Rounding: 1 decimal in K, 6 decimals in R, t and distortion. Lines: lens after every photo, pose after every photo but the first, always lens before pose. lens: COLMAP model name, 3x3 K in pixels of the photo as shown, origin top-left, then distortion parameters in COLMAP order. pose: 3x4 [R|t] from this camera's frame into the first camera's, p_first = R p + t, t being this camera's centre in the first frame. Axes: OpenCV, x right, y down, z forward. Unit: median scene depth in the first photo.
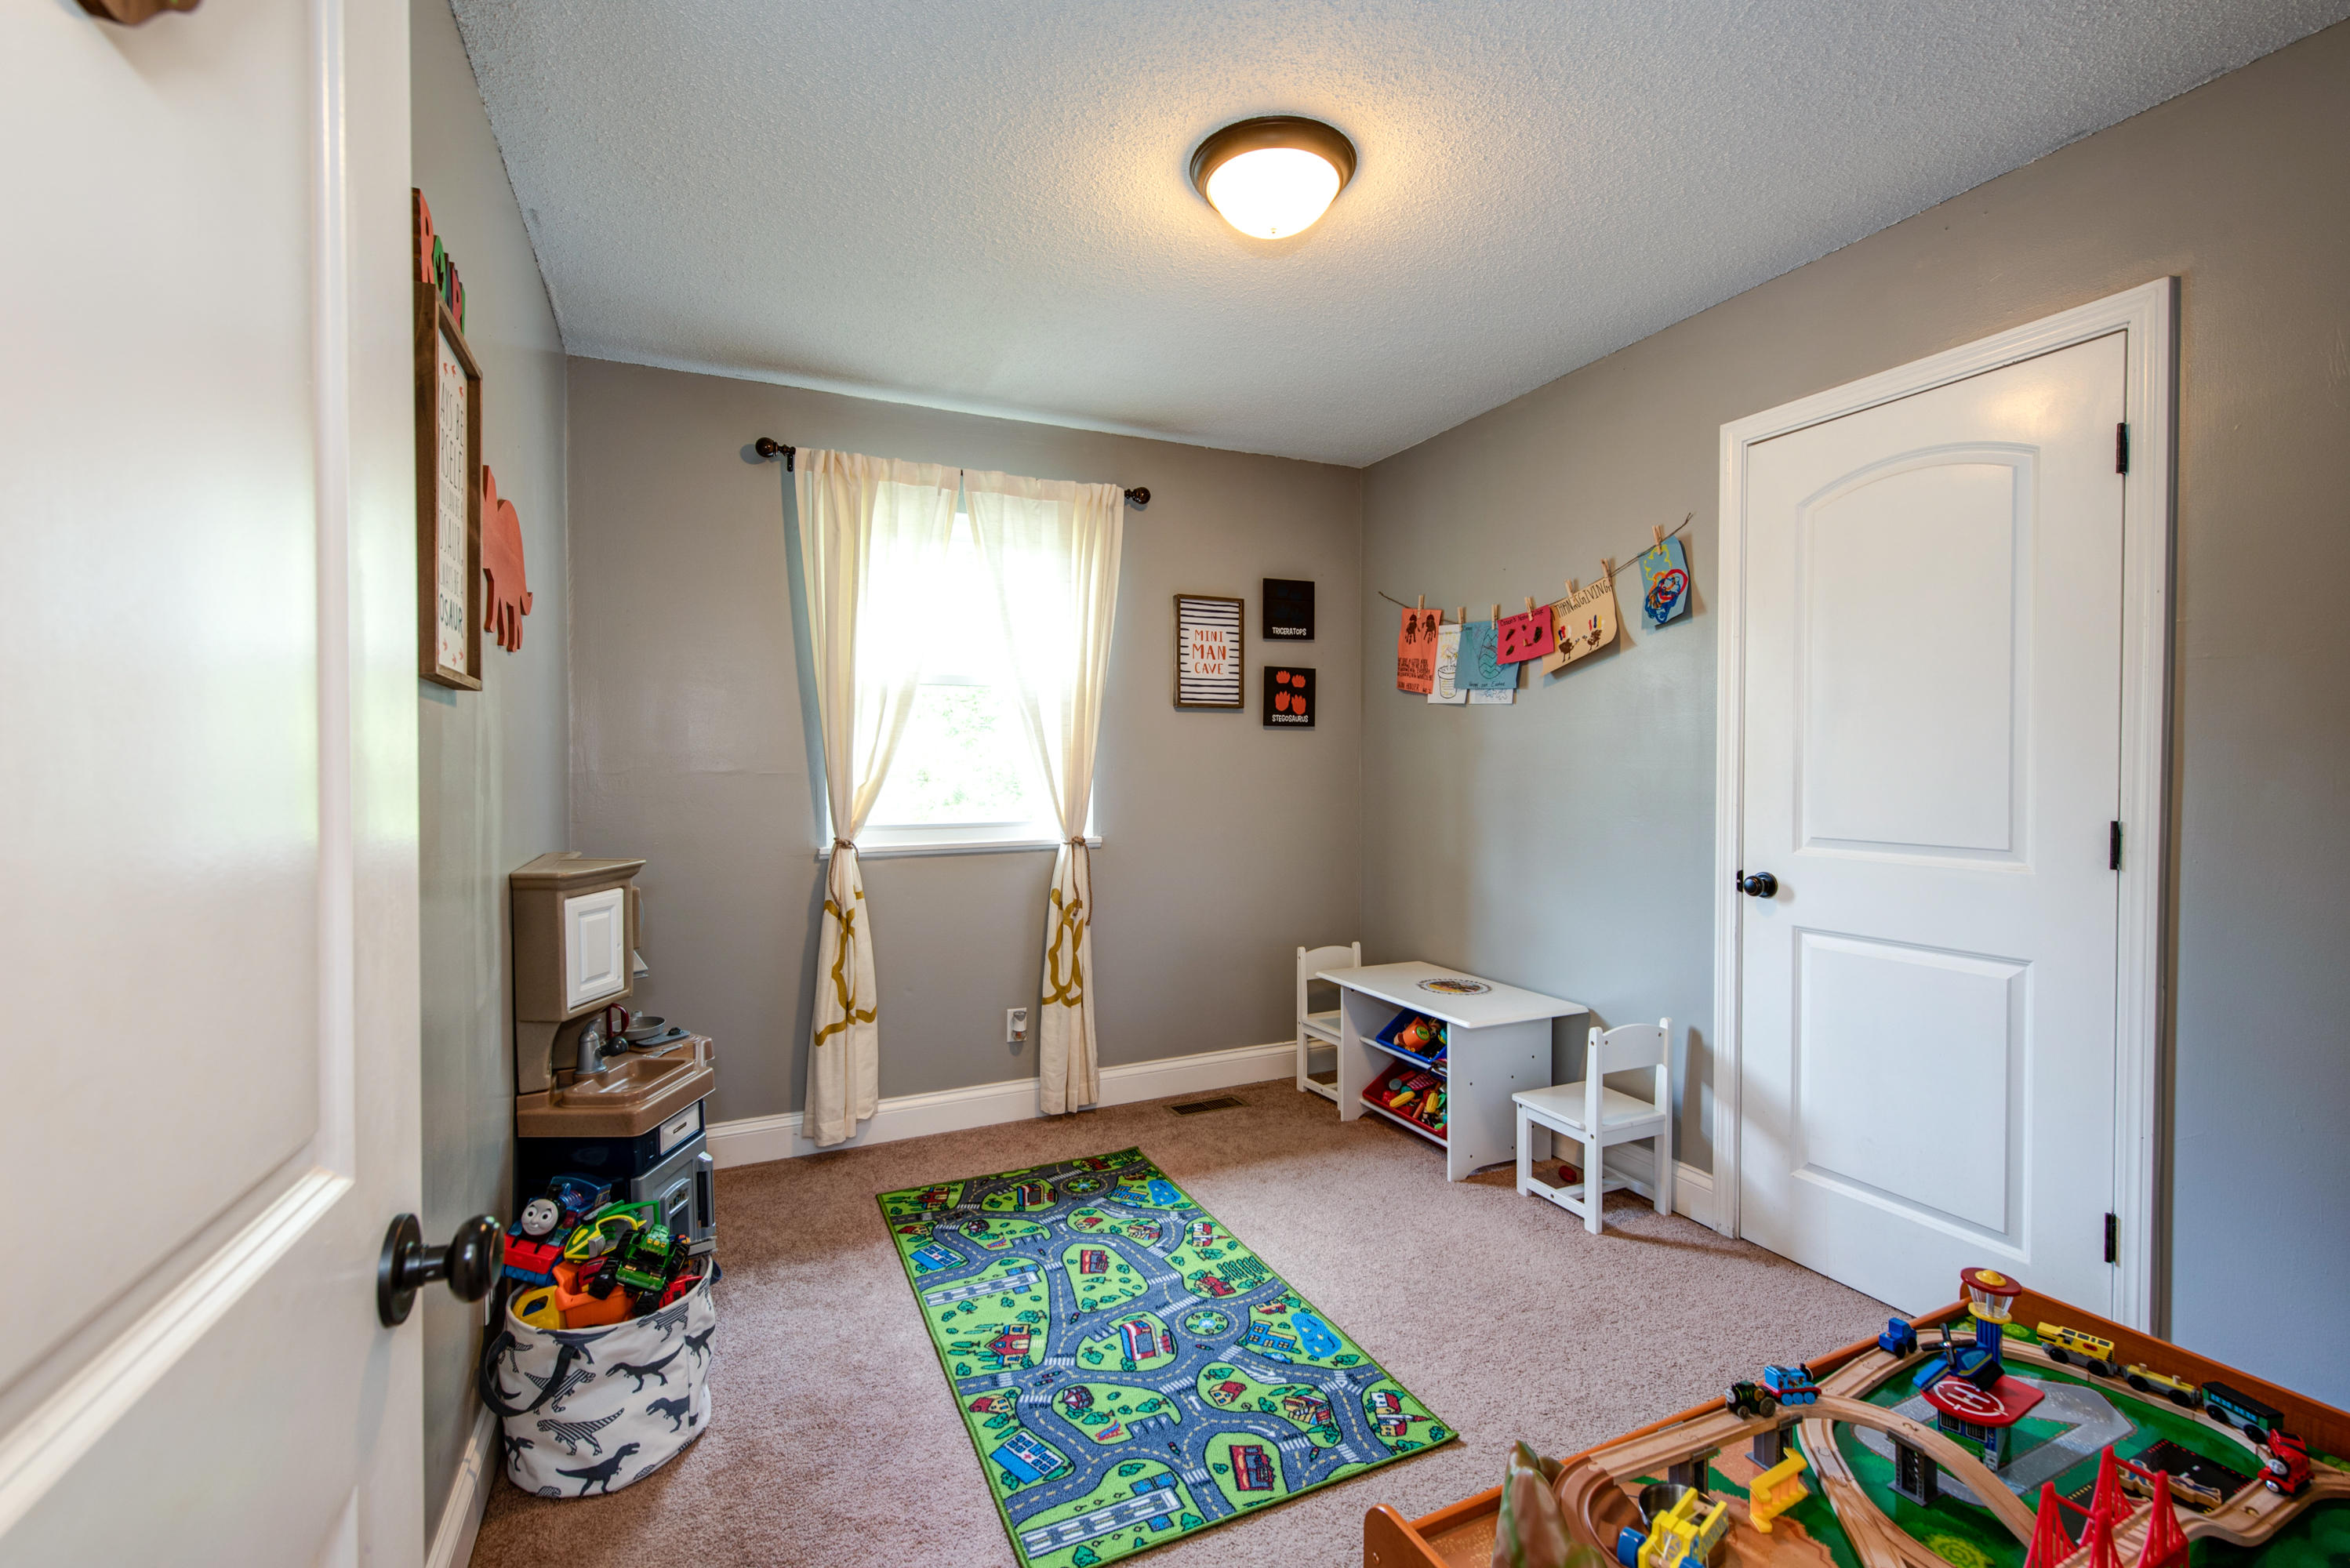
lens RADIAL K [[1067.8, 0, 1182.9], [0, 1067.8, 844.4], [0, 0, 1]] dist [-0.028991, -0.000277]
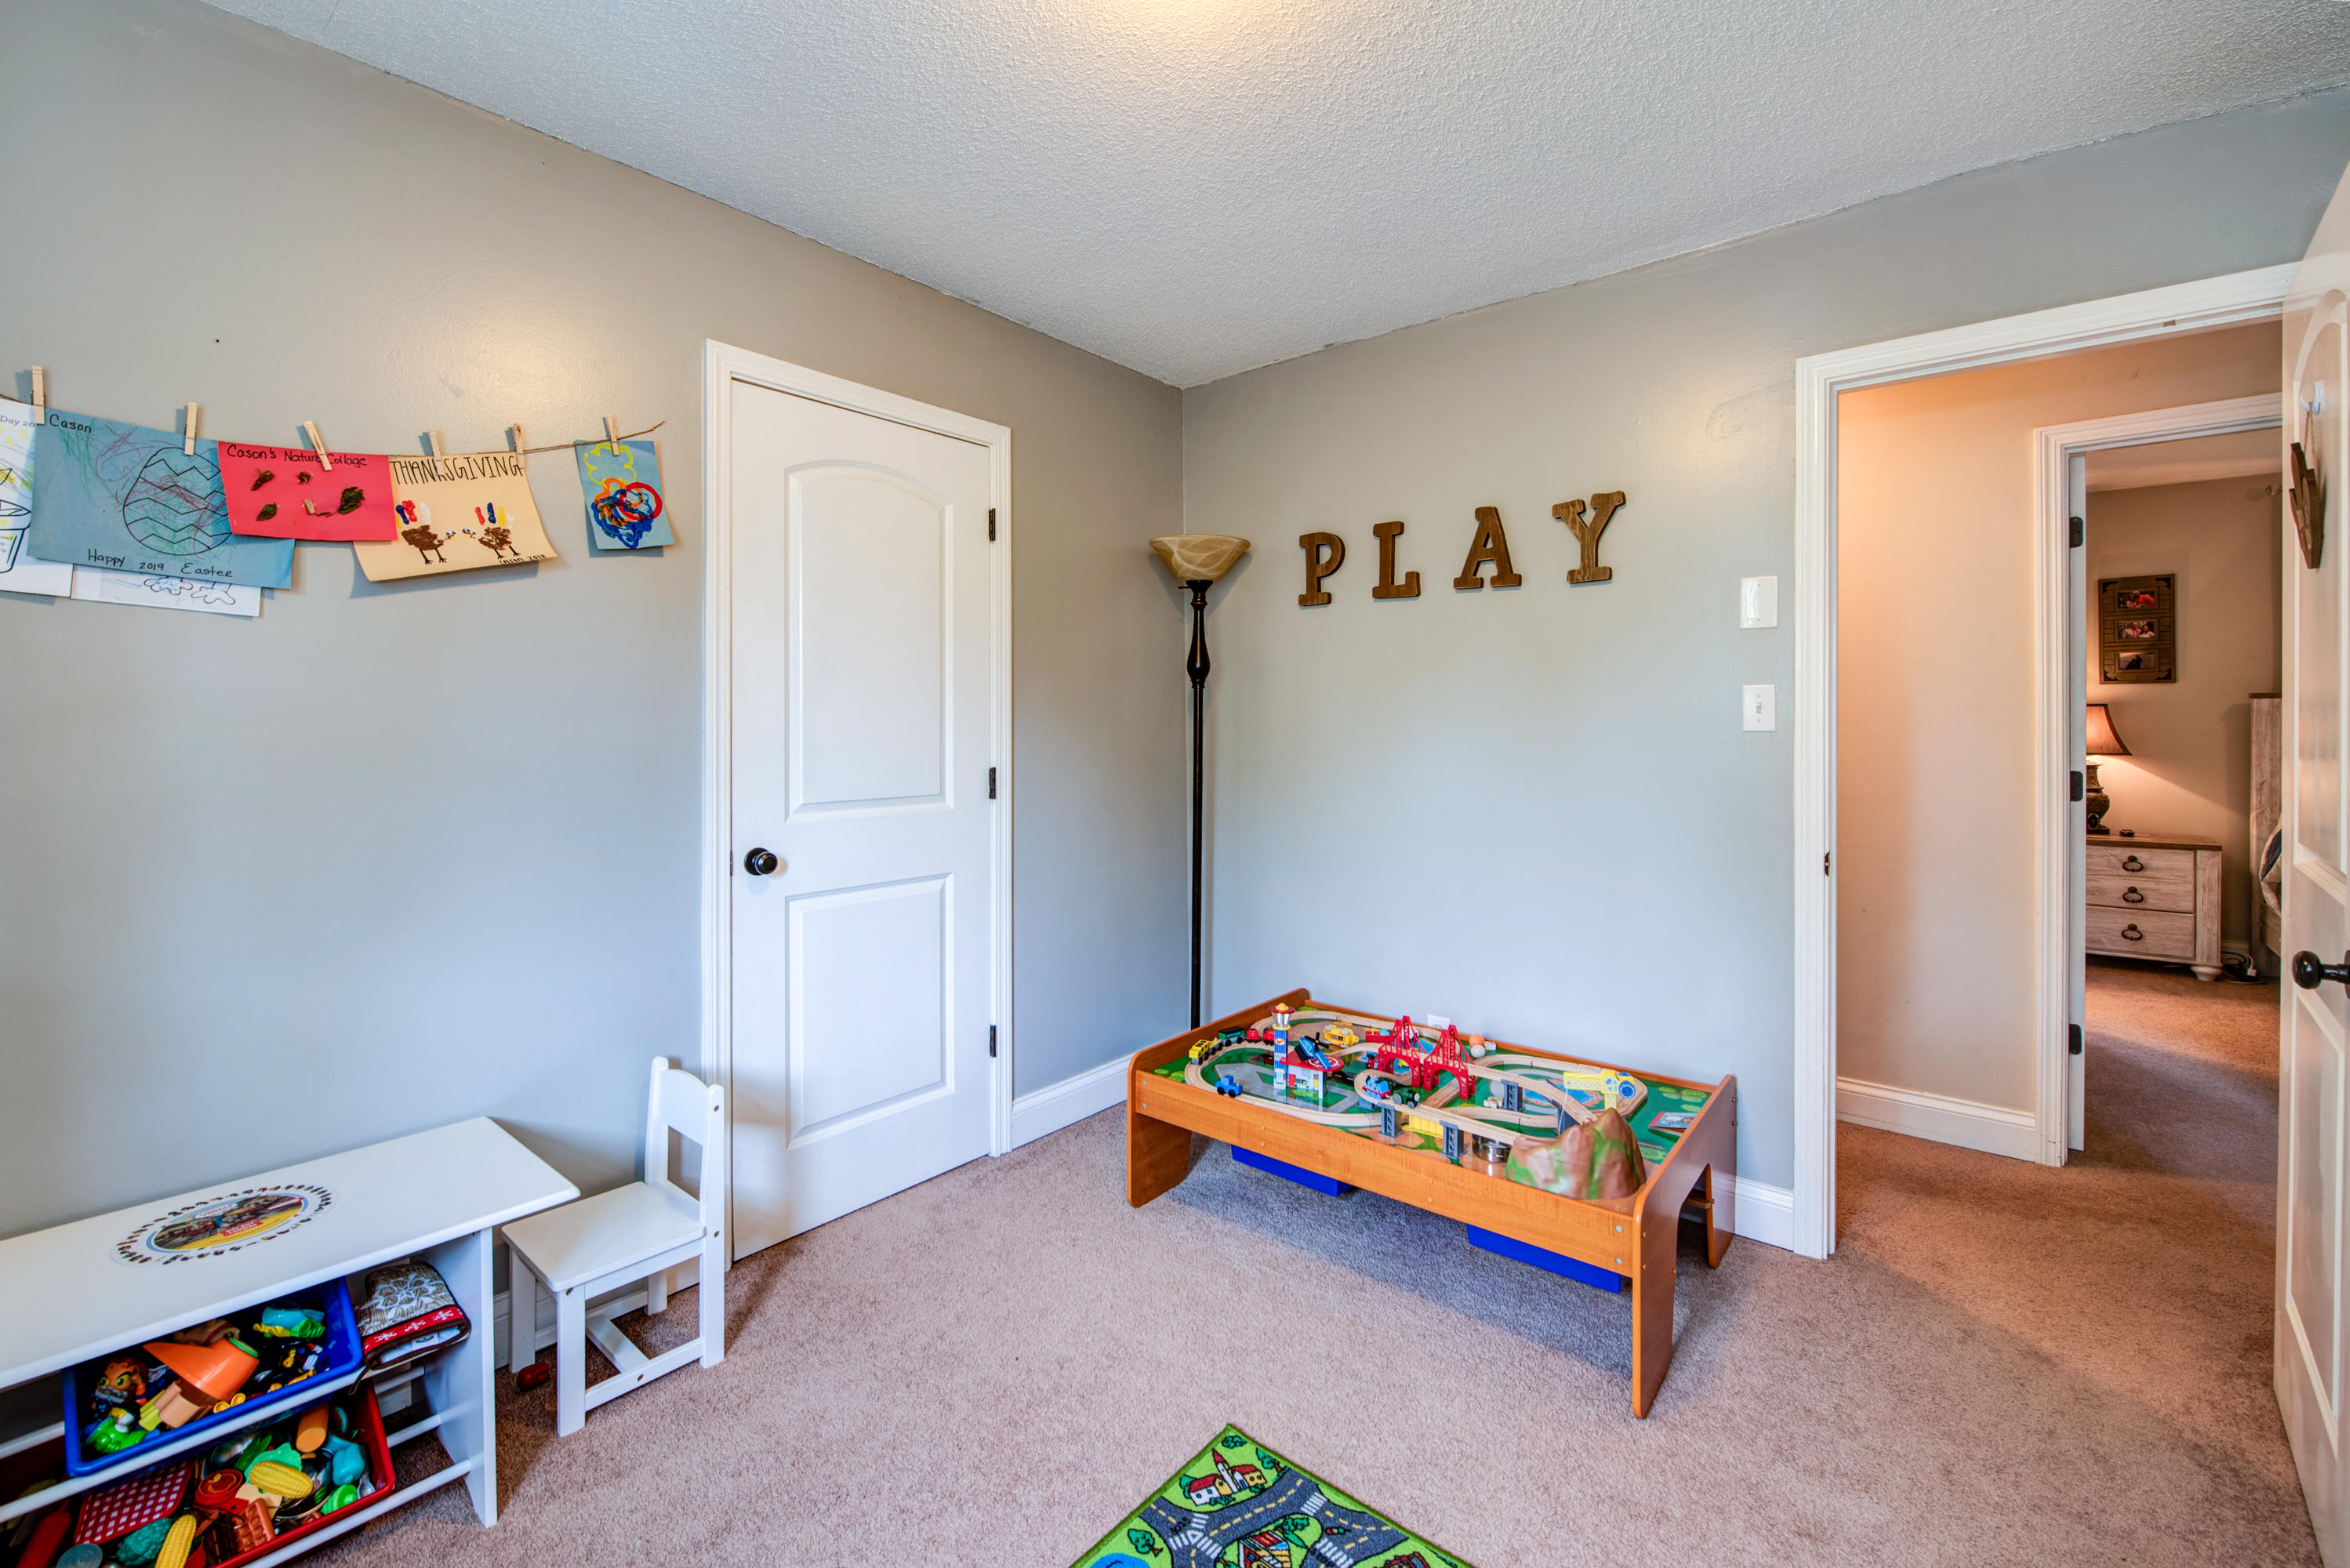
lens RADIAL K [[990.8, 0, 1170.4], [0, 990.8, 749.7], [0, 0, 1]] dist [-0.016018, -0.000008]
pose [[-0.445024, -0.018864, 0.895320, -0.358459], [0.070897, 0.995898, 0.056223, -0.076798], [-0.892708, 0.088496, -0.441861, 0.980596]]
